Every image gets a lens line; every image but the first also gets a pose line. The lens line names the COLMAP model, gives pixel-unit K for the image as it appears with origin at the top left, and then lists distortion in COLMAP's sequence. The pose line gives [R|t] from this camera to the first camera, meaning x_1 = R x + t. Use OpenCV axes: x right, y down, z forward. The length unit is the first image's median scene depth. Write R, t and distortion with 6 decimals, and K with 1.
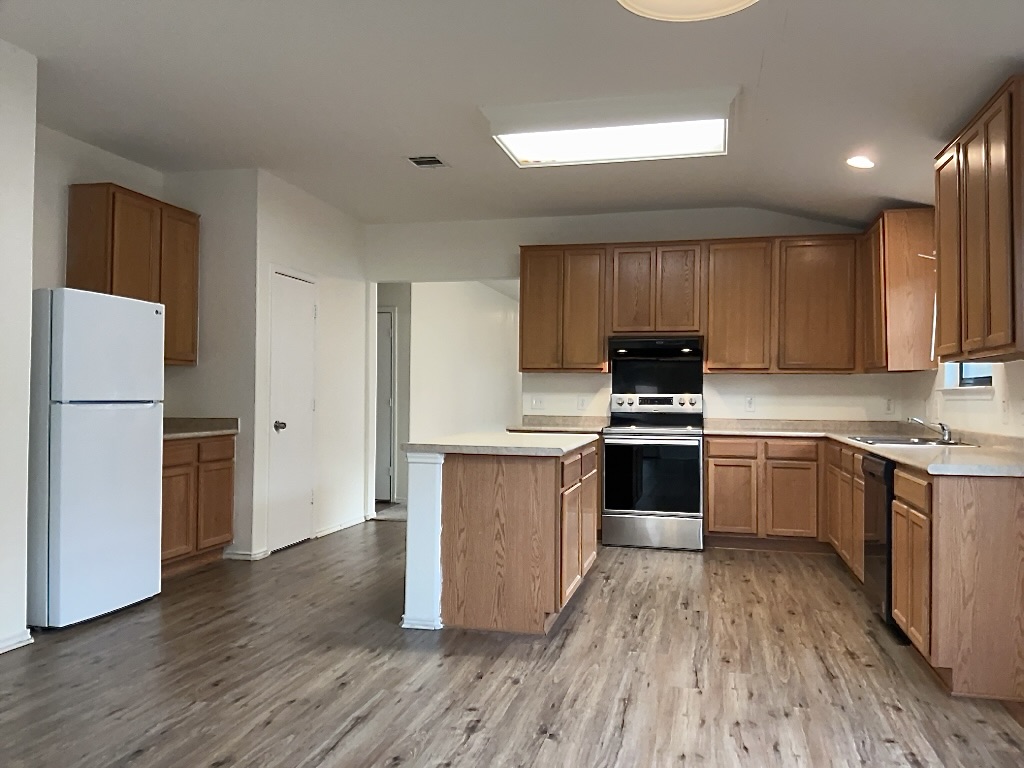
lens RADIAL K [[807.0, 0, 514.7], [0, 807.0, 383.1], [0, 0, 1]] dist [0.059169, -0.091782]
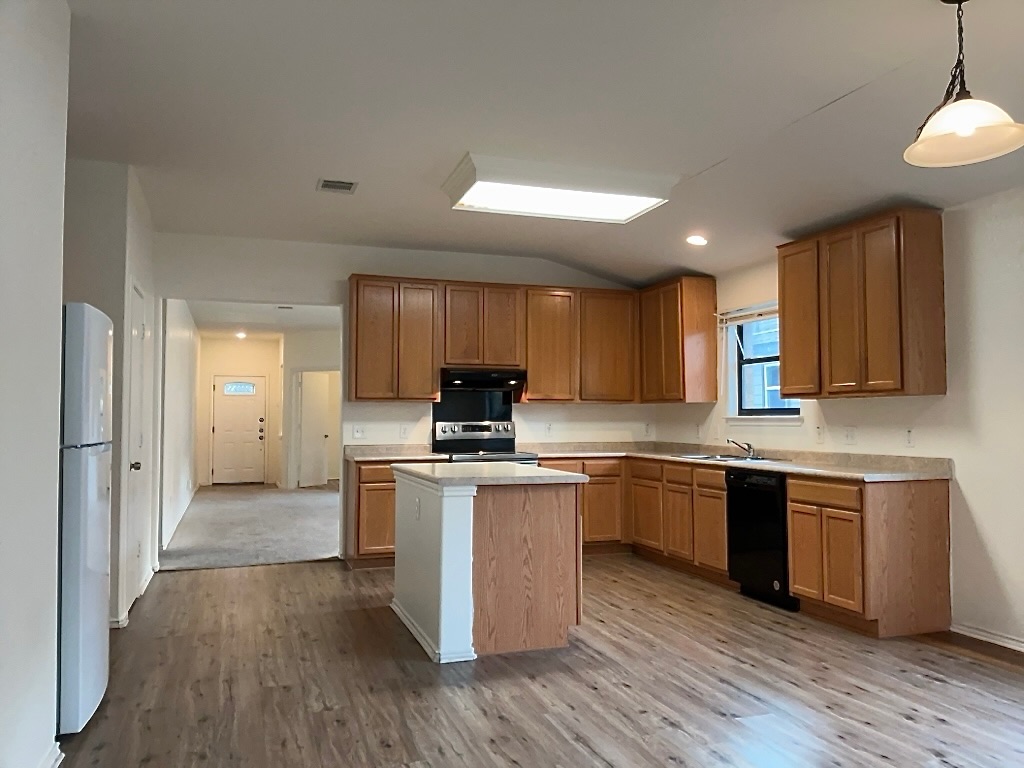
lens RADIAL K [[807.0, 0, 514.1], [0, 807.0, 379.4], [0, 0, 1]] dist [0.059169, -0.091782]
pose [[0.847686, 0.017221, 0.530219, -0.603293], [-0.001252, 0.999535, -0.030463, -0.017736], [-0.530497, 0.025160, 0.847313, 0.097058]]
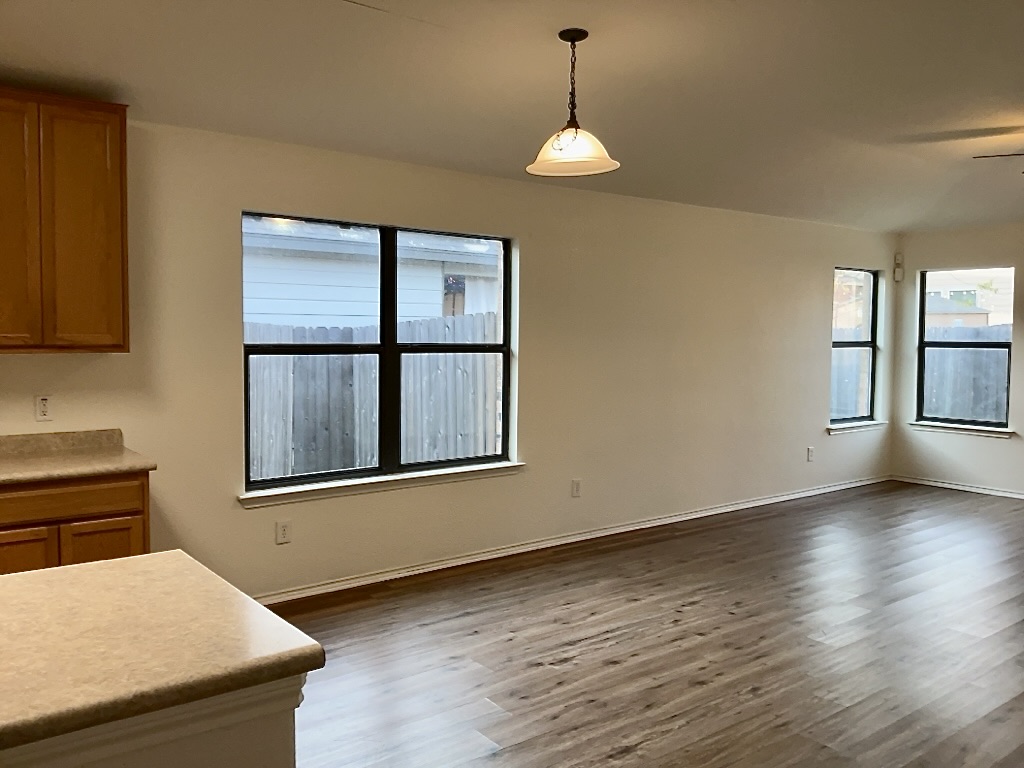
lens RADIAL K [[807.0, 0, 507.9], [0, 807.0, 383.0], [0, 0, 1]] dist [0.059169, -0.091782]
pose [[-0.766185, -0.040813, 0.641322, -0.397855], [-0.016764, 0.998911, 0.043542, -0.048154], [-0.642401, 0.022610, -0.766035, 1.300506]]
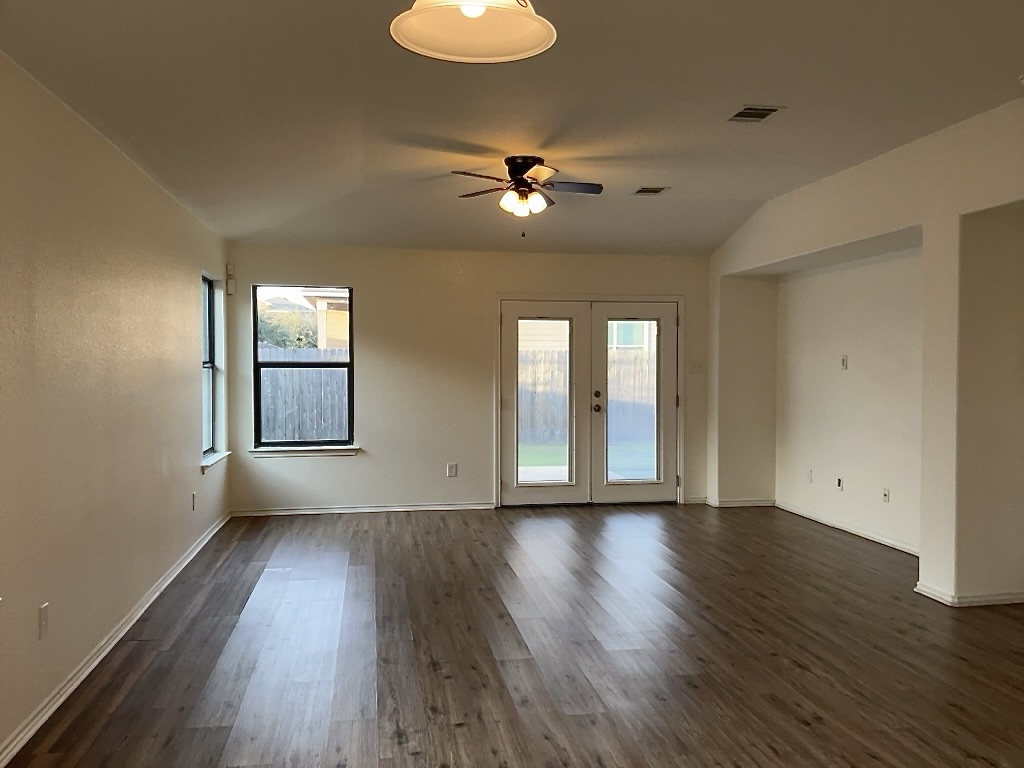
lens RADIAL K [[807.0, 0, 510.1], [0, 807.0, 378.1], [0, 0, 1]] dist [0.059169, -0.091782]
pose [[-0.917786, 0.003571, -0.397059, 0.378951], [0.006253, 0.999966, -0.005460, -0.026088], [0.397026, -0.007494, -0.917777, 1.002409]]
